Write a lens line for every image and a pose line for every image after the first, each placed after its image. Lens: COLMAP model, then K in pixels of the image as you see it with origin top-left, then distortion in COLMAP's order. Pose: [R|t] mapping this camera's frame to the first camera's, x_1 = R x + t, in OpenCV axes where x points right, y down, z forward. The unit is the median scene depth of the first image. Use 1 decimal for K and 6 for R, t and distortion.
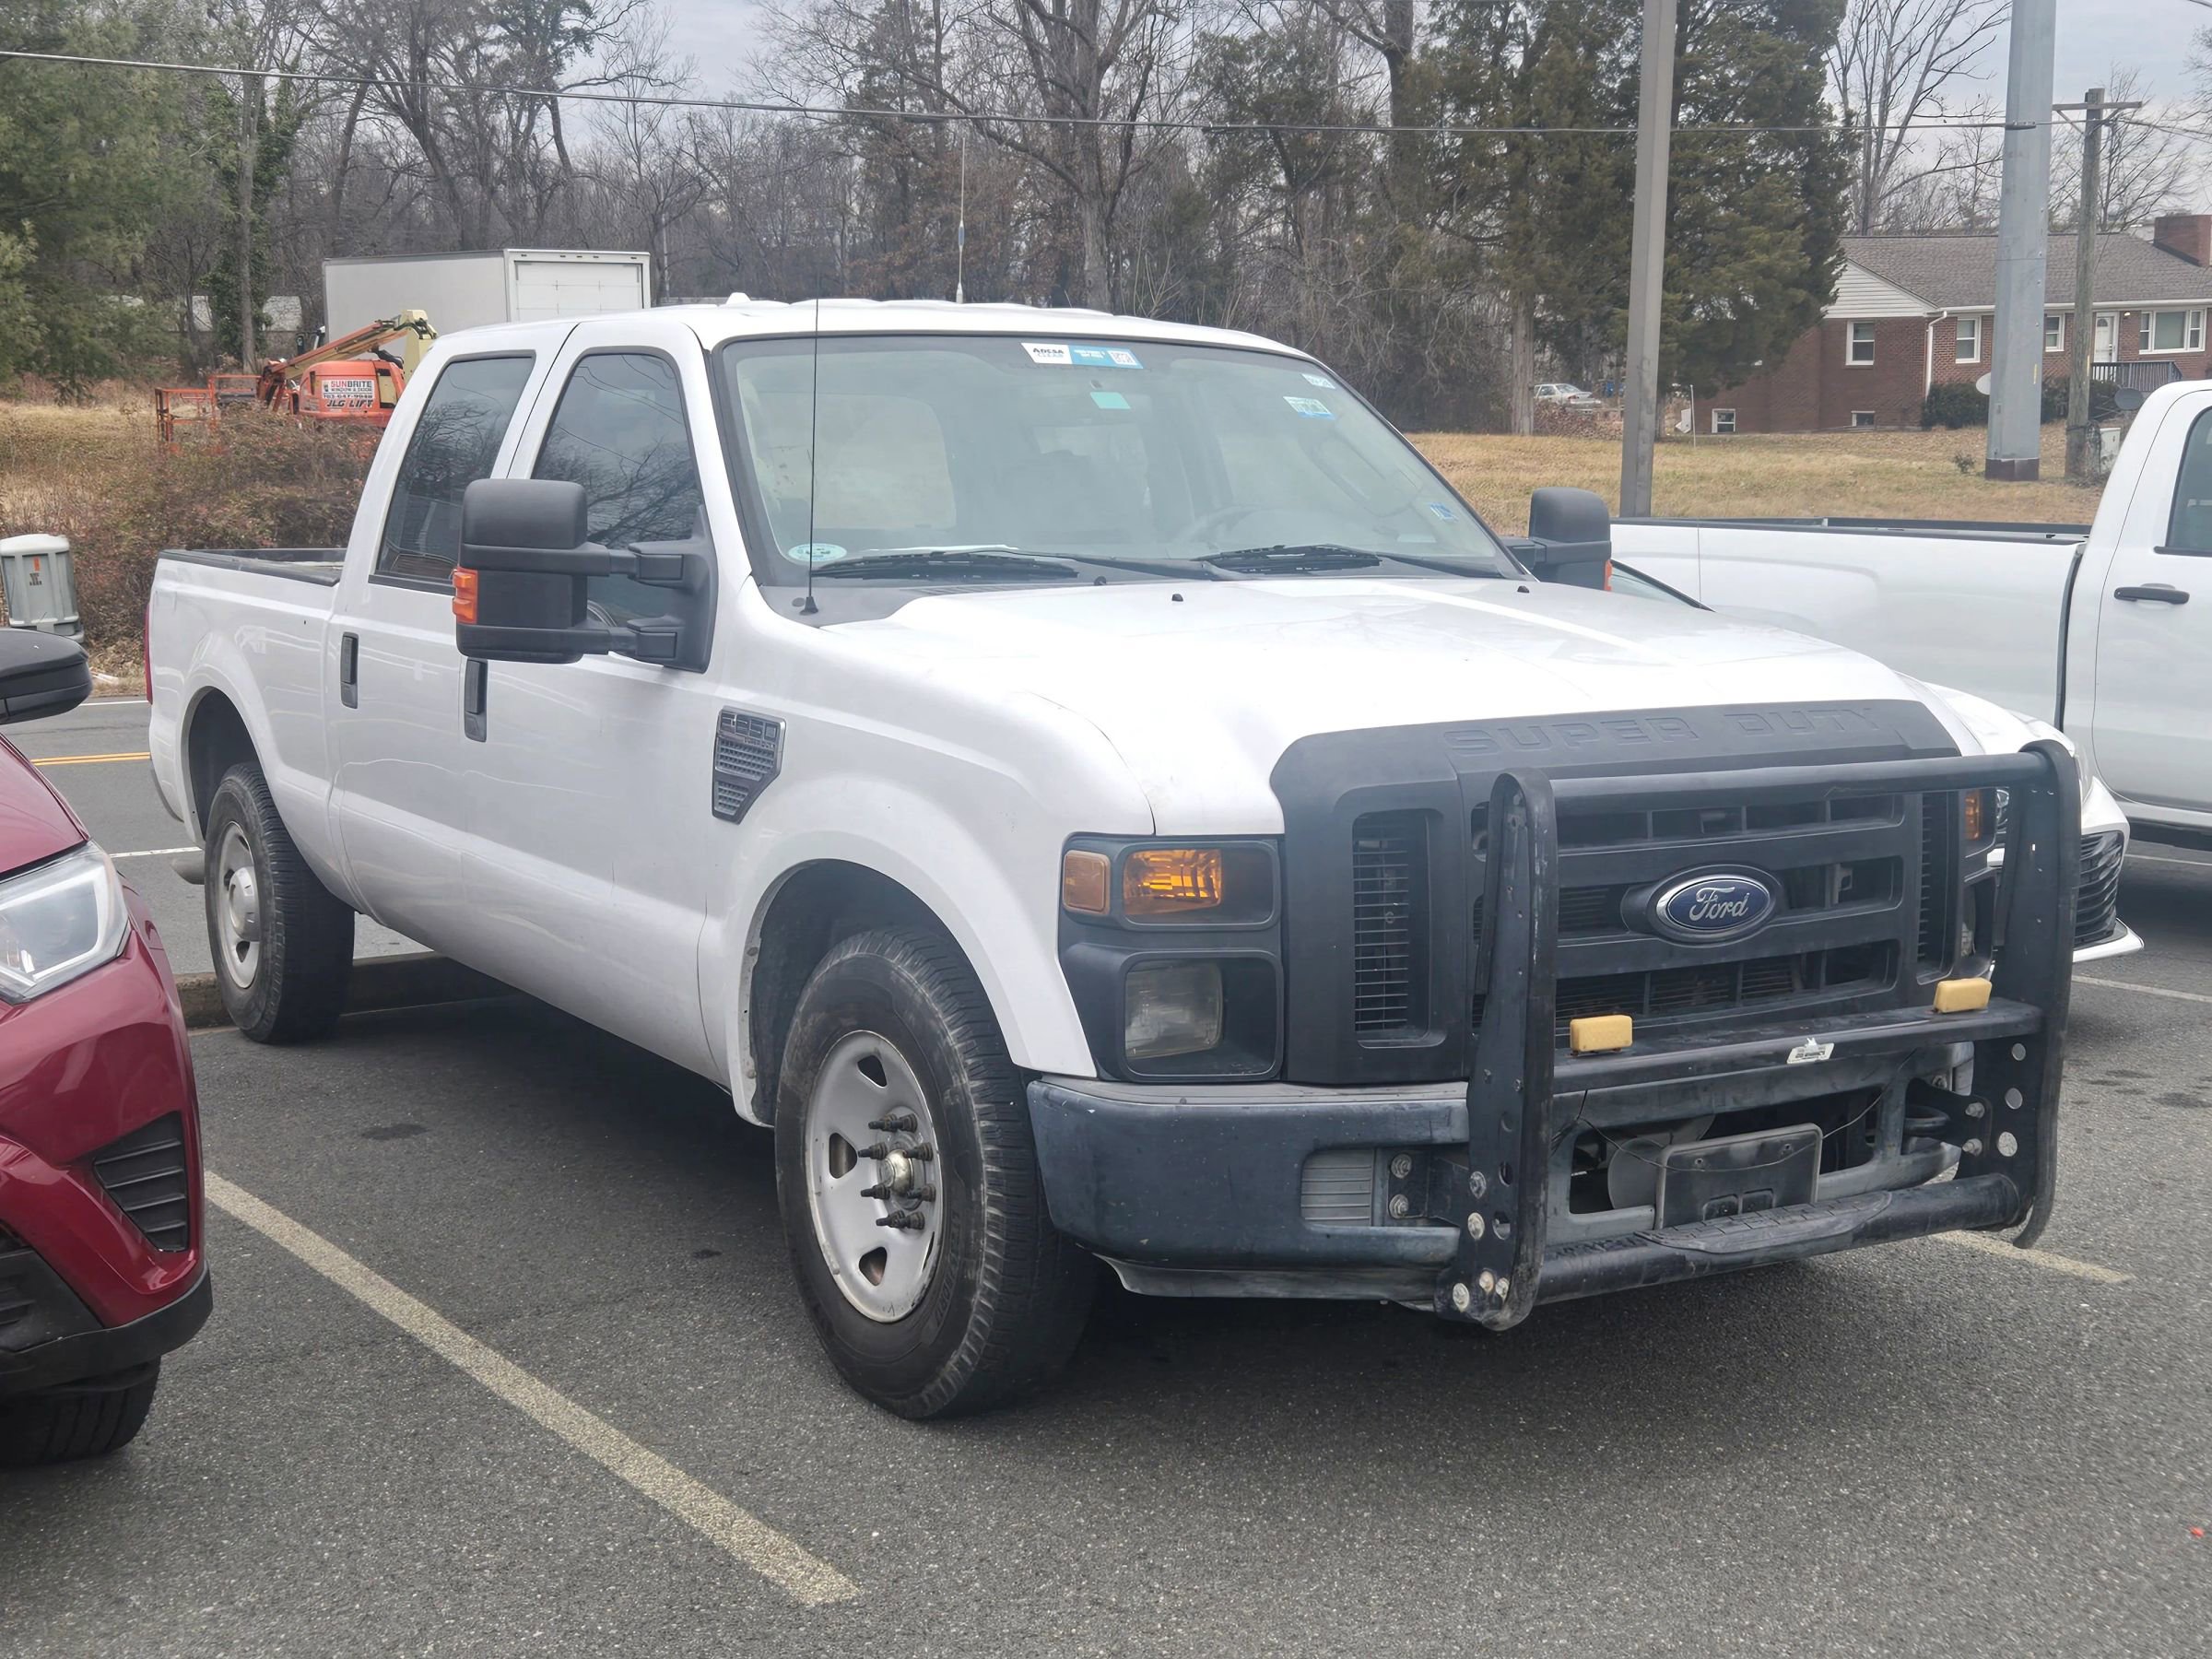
lens RADIAL K [[2802.3, 0, 1103.9], [0, 2802.3, 828.1], [0, 0, 1]] dist [0.072484, 0.000000]
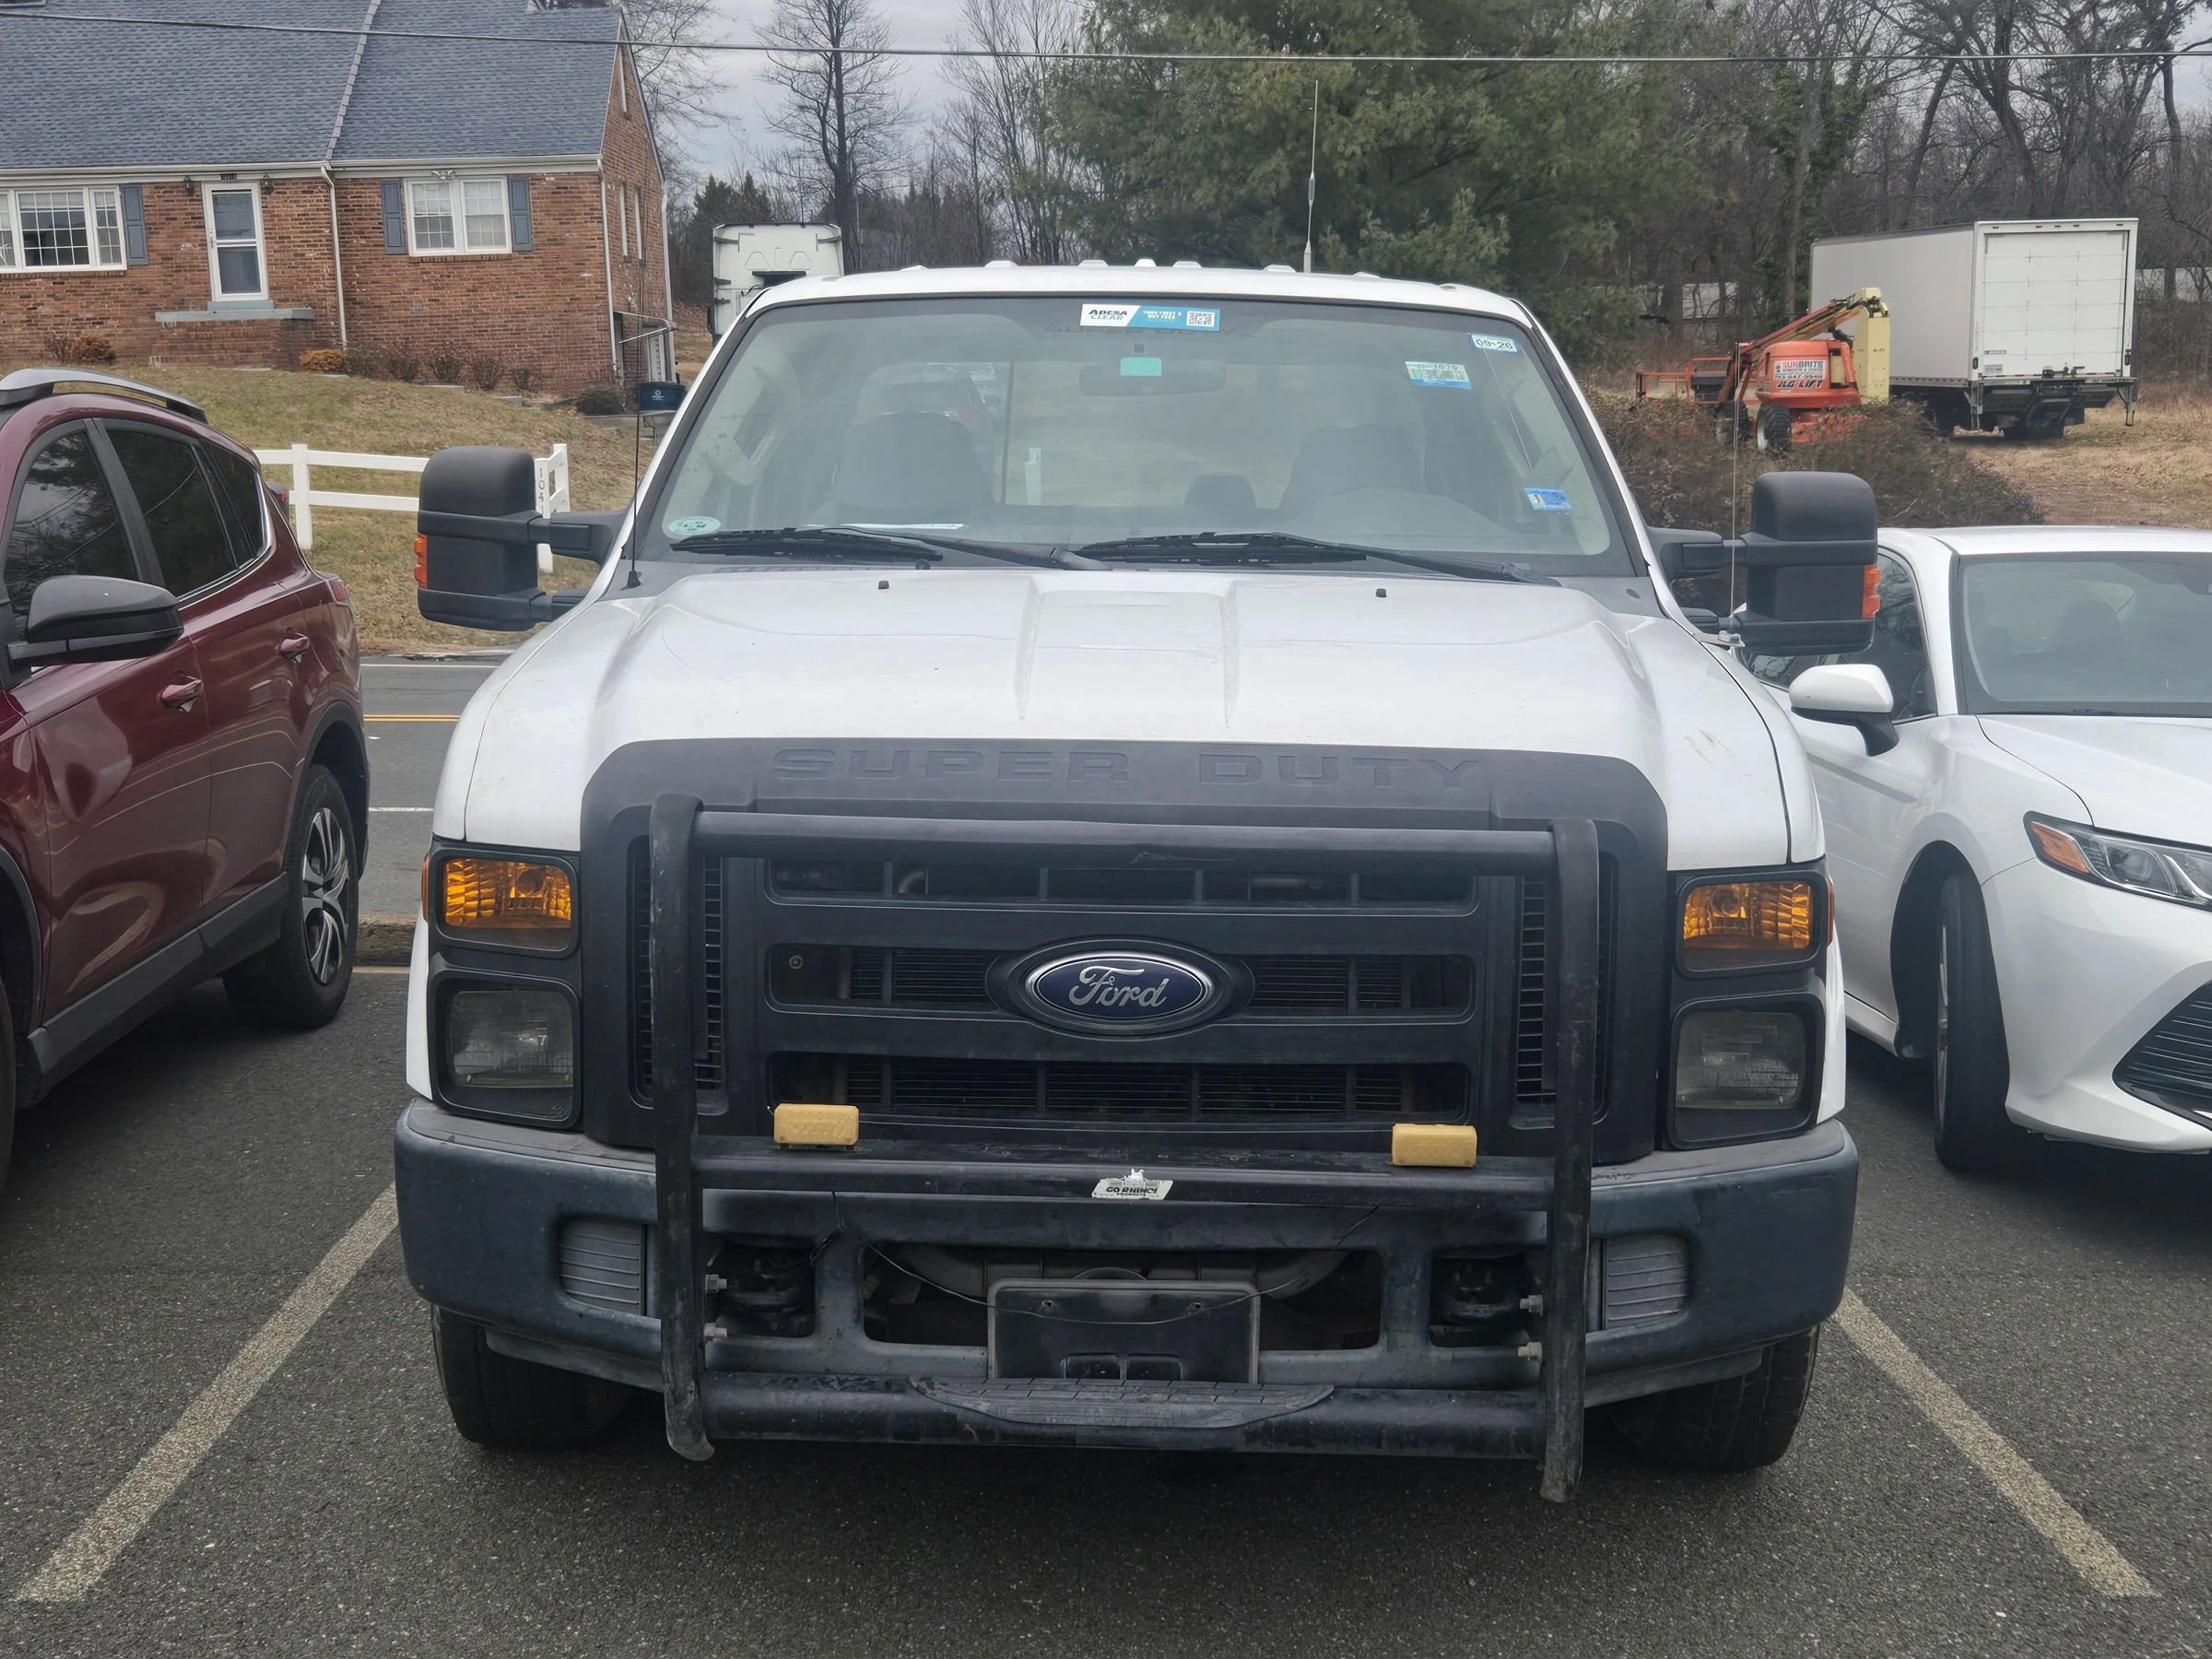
lens RADIAL K [[2802.3, 0, 1083.6], [0, 2802.3, 787.2], [0, 0, 1]] dist [0.072484, 0.000000]
pose [[0.851237, 0.073872, -0.519556, 0.483780], [-0.077888, 0.996862, 0.014125, -0.031662], [0.518969, 0.028444, 0.854320, 0.242700]]
